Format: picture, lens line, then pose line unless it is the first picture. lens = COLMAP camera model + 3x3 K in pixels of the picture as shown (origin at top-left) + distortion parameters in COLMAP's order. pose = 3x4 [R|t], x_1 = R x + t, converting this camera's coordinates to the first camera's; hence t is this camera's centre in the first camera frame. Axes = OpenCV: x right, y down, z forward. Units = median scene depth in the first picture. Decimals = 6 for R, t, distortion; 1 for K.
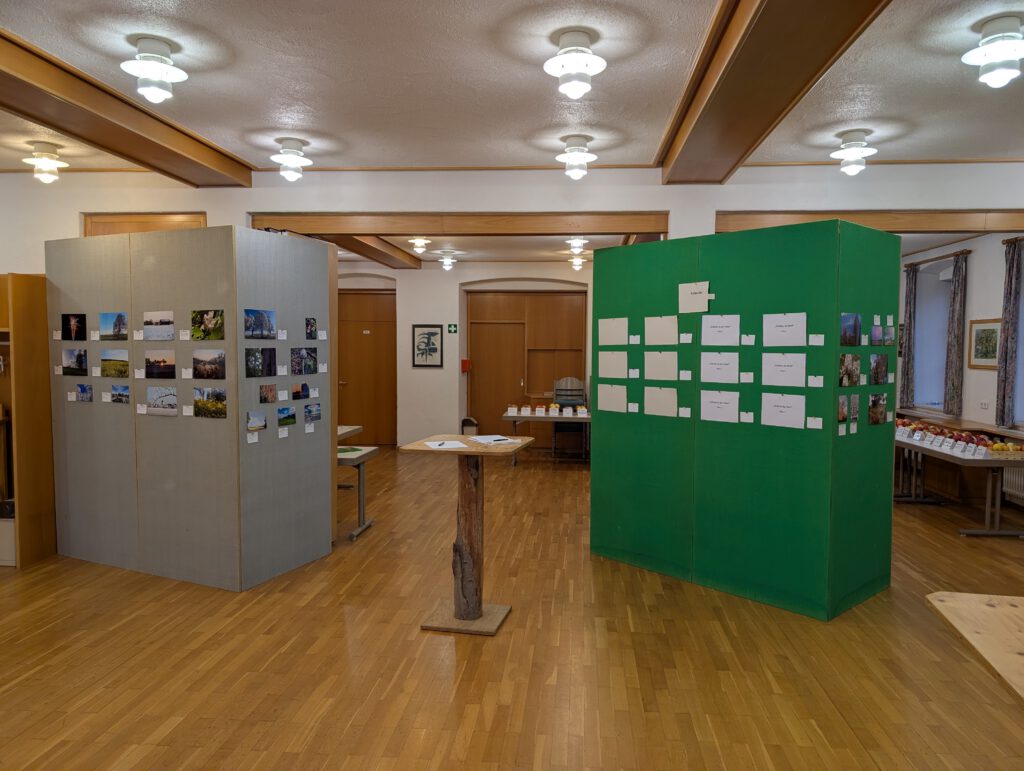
lens RADIAL K [[753.8, 0, 508.3], [0, 753.8, 391.5], [0, 0, 1]] dist [0.030259, -0.019682]
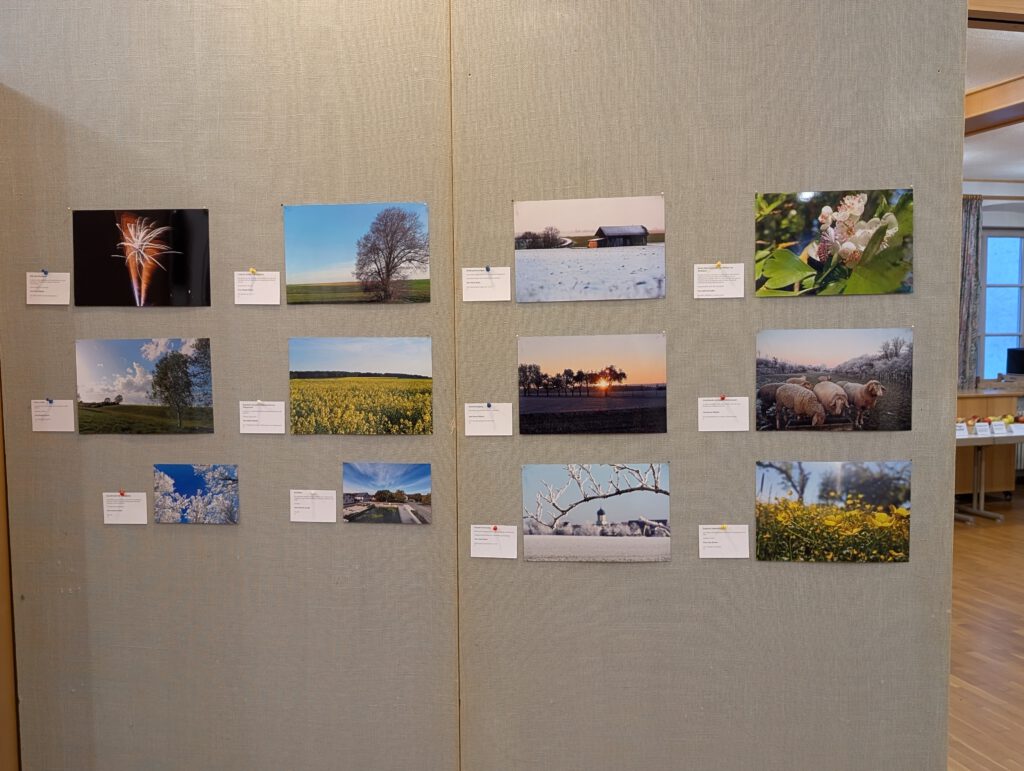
lens RADIAL K [[753.8, 0, 512.4], [0, 753.8, 379.2], [0, 0, 1]] dist [0.030259, -0.019682]
pose [[0.925815, -0.034549, 0.376396, -0.617624], [0.035345, 0.999364, 0.004792, -0.042025], [-0.376322, 0.008867, 0.926447, 0.777117]]
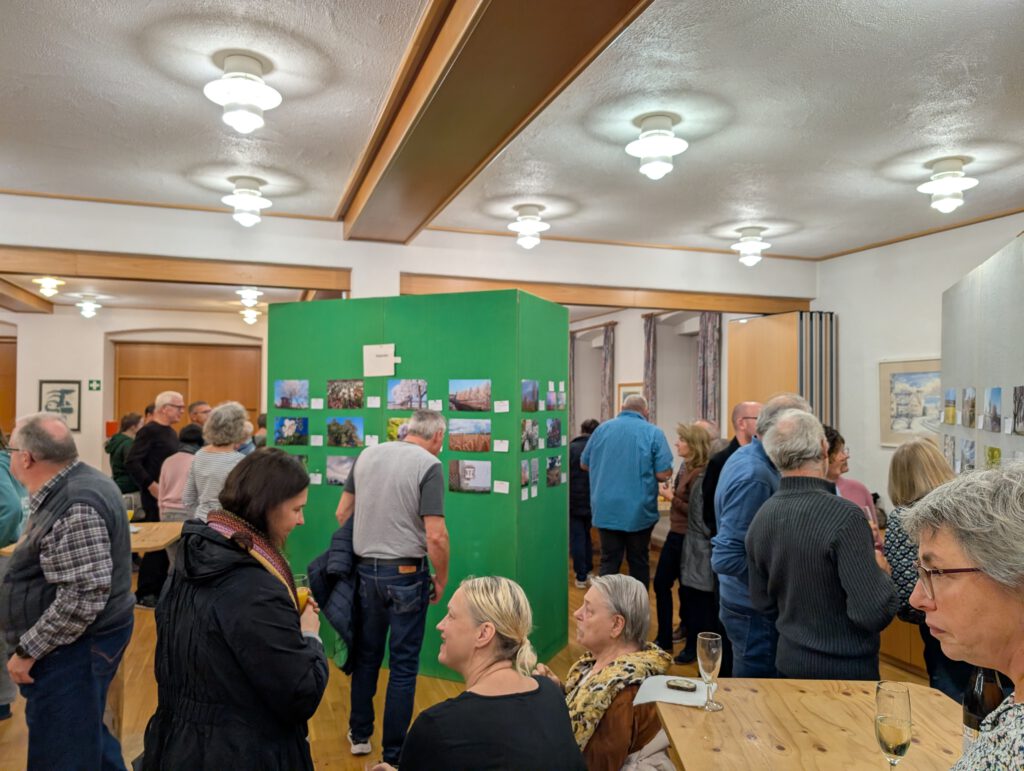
lens RADIAL K [[753.8, 0, 503.7], [0, 753.8, 383.3], [0, 0, 1]] dist [0.030259, -0.019682]
pose [[0.915834, 0.008419, 0.401470, 0.005213], [0.024314, 0.996783, -0.076369, -0.010426], [-0.400821, 0.079703, 0.912683, 0.041554]]
